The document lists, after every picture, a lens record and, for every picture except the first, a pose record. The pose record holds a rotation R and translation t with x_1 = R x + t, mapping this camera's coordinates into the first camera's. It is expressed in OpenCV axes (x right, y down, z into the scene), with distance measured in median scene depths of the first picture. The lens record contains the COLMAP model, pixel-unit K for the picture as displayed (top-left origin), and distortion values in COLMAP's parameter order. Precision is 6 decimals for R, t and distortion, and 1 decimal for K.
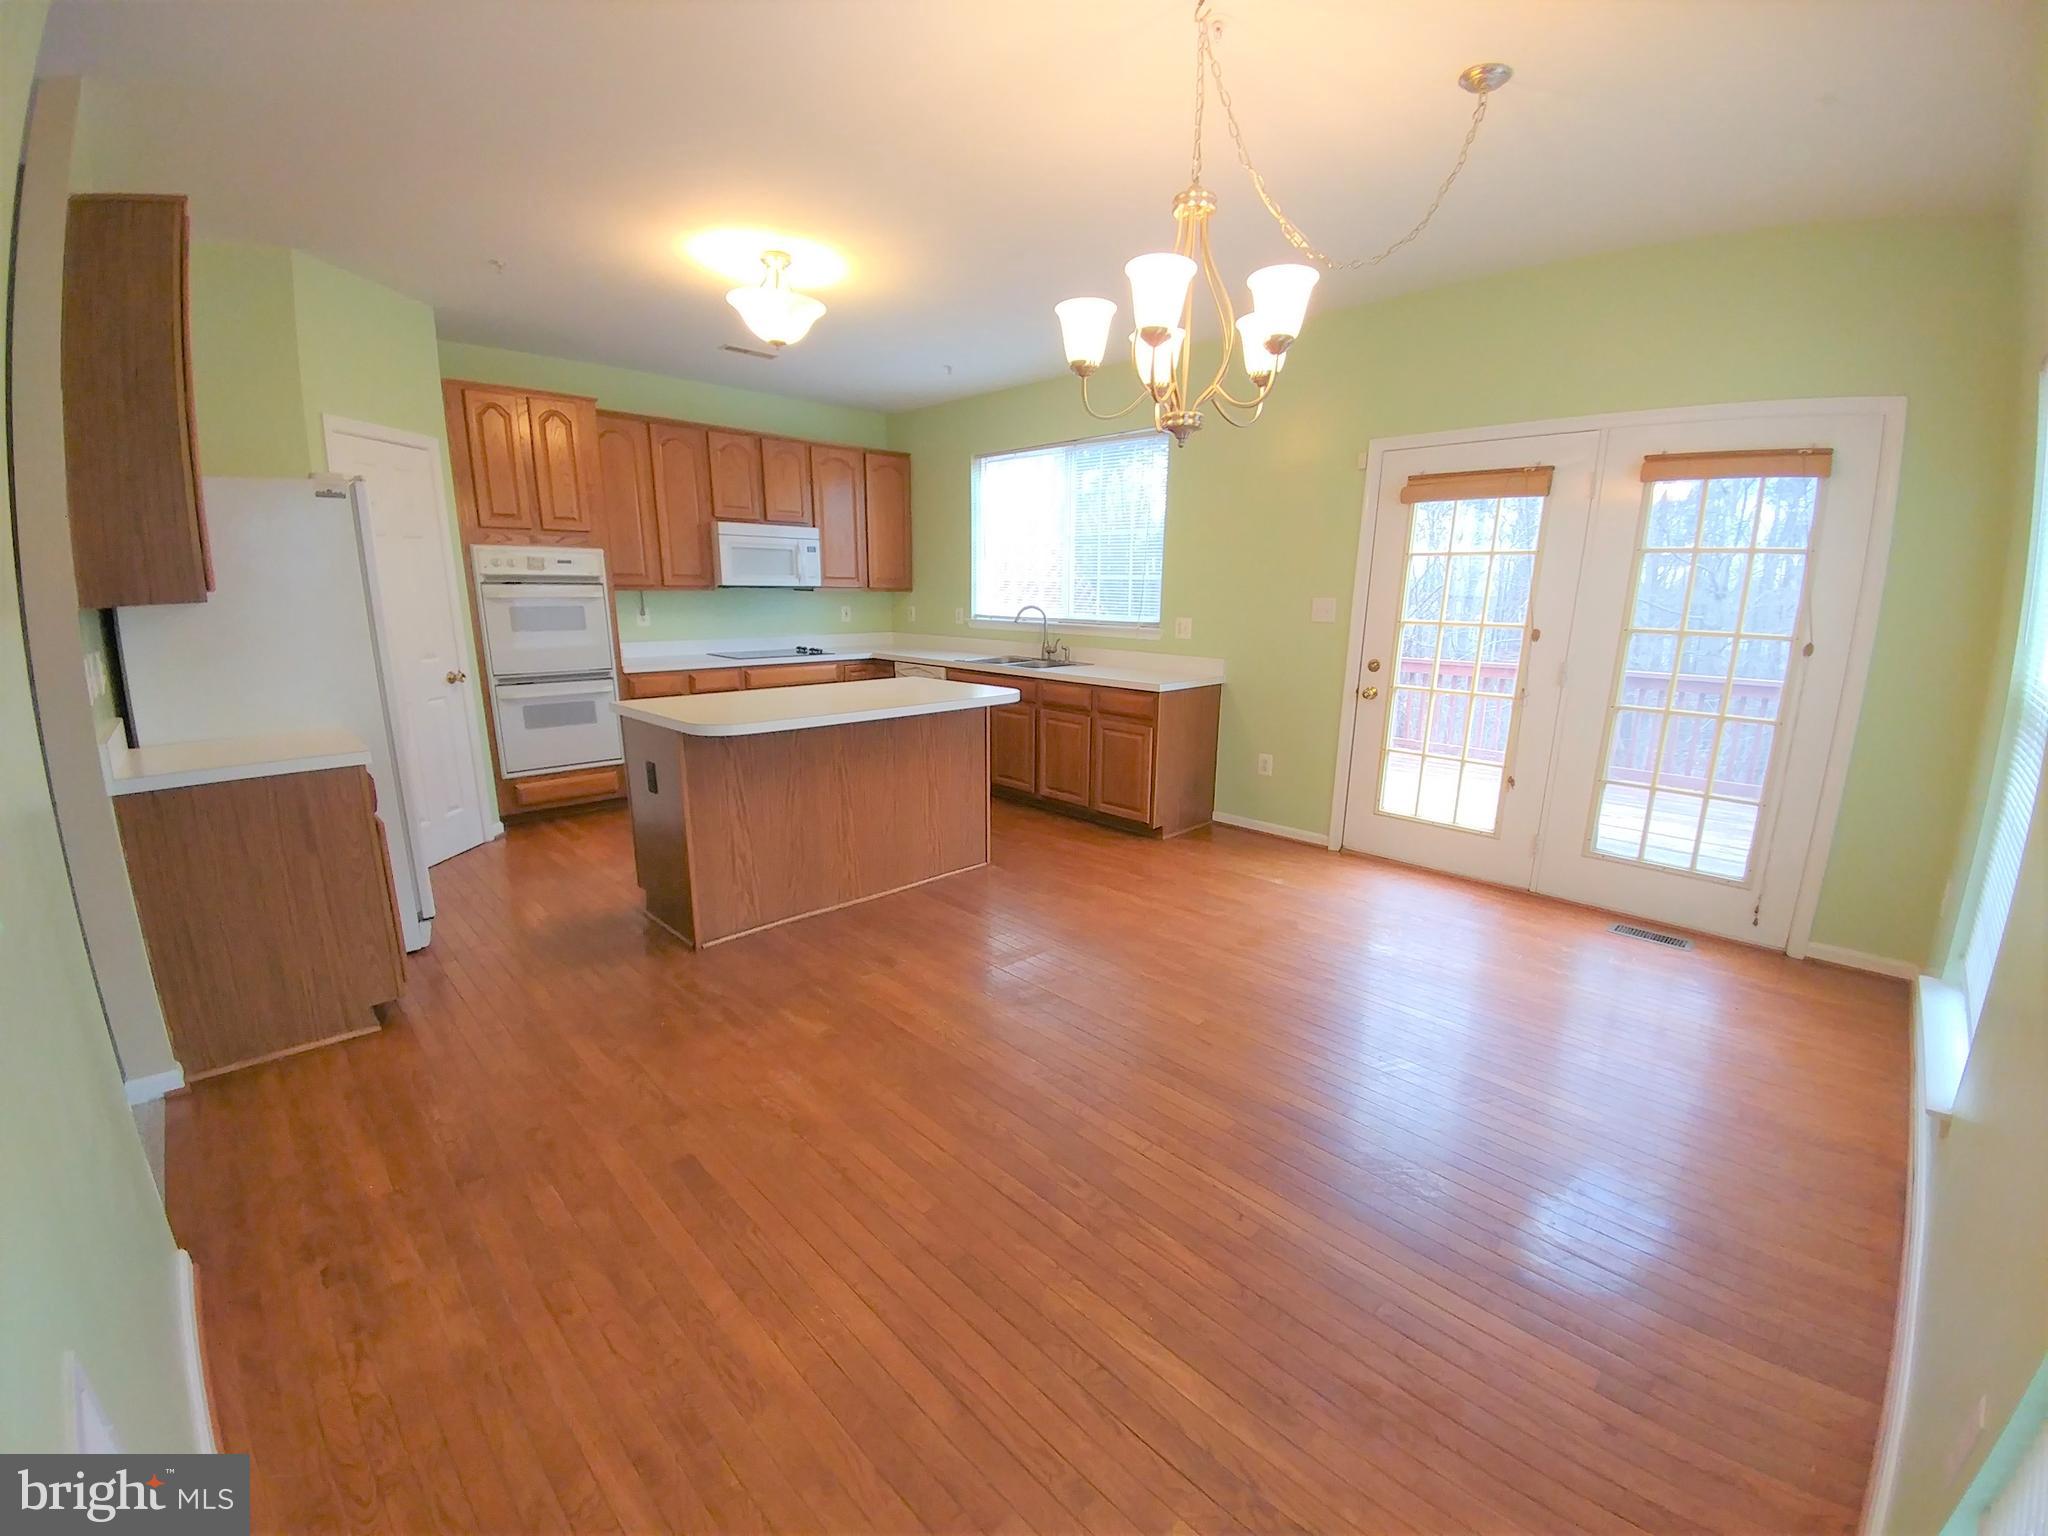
lens RADIAL K [[845.5, 0, 1021.5], [0, 845.5, 774.1], [0, 0, 1]] dist [0.016957, -0.039744]
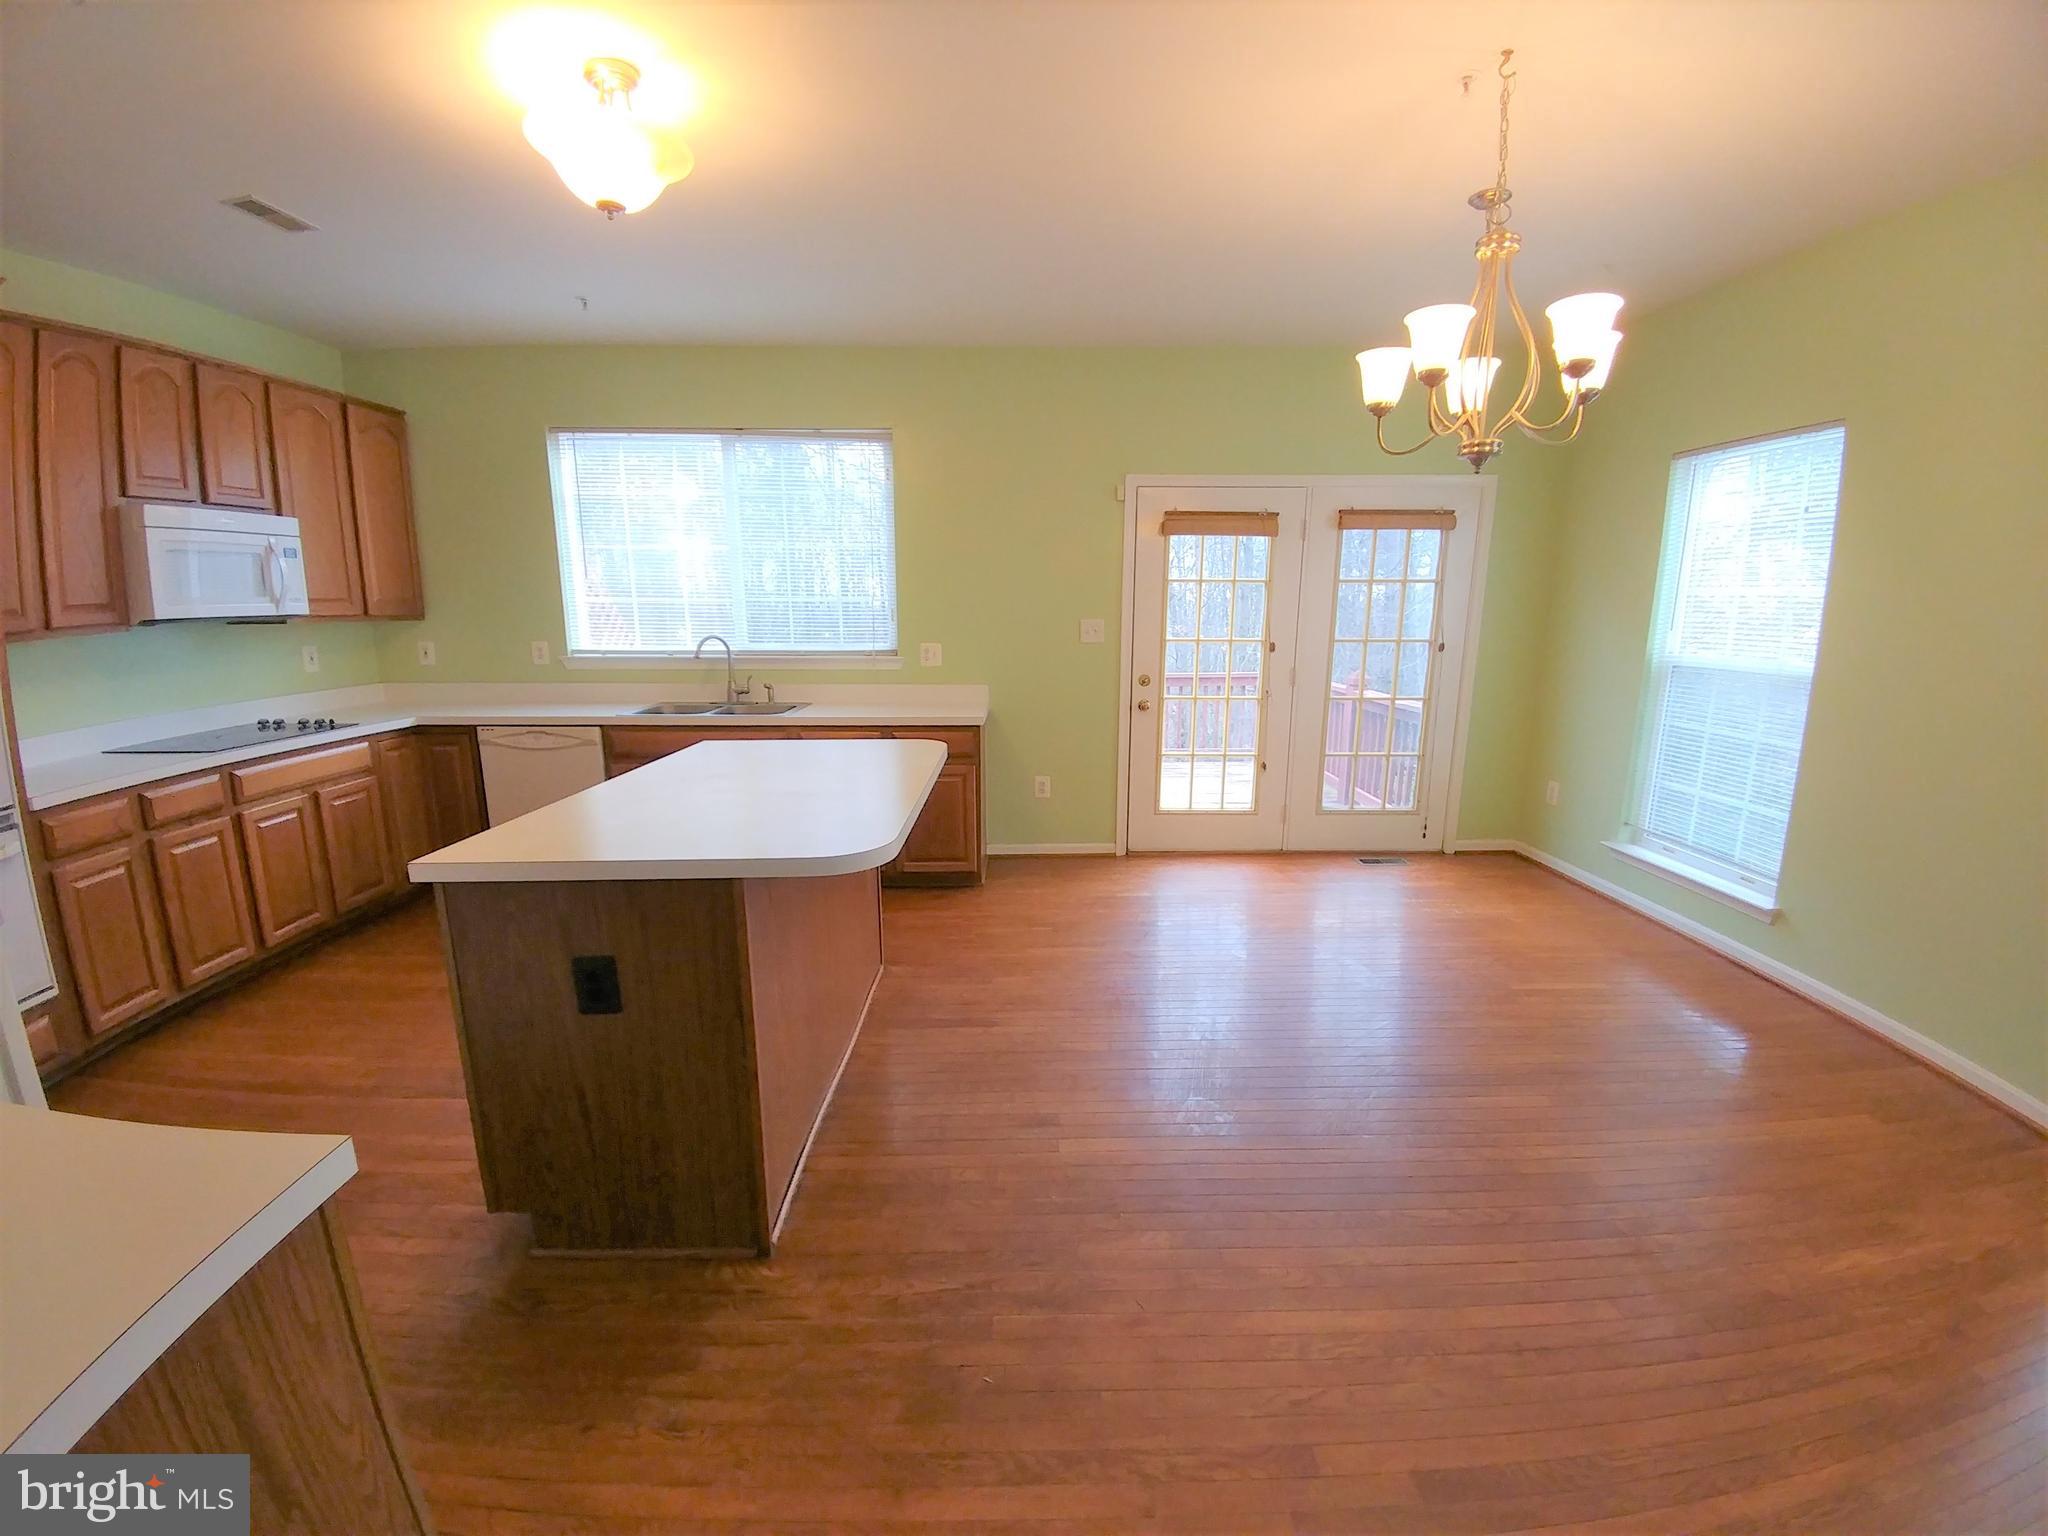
lens RADIAL K [[845.5, 0, 1021.5], [0, 845.5, 774.1], [0, 0, 1]] dist [0.016957, -0.039744]
pose [[0.680945, -0.146897, 0.717451, -0.466190], [0.162112, 0.985607, 0.047937, -0.082112], [-0.714167, 0.083665, 0.694958, 0.339084]]
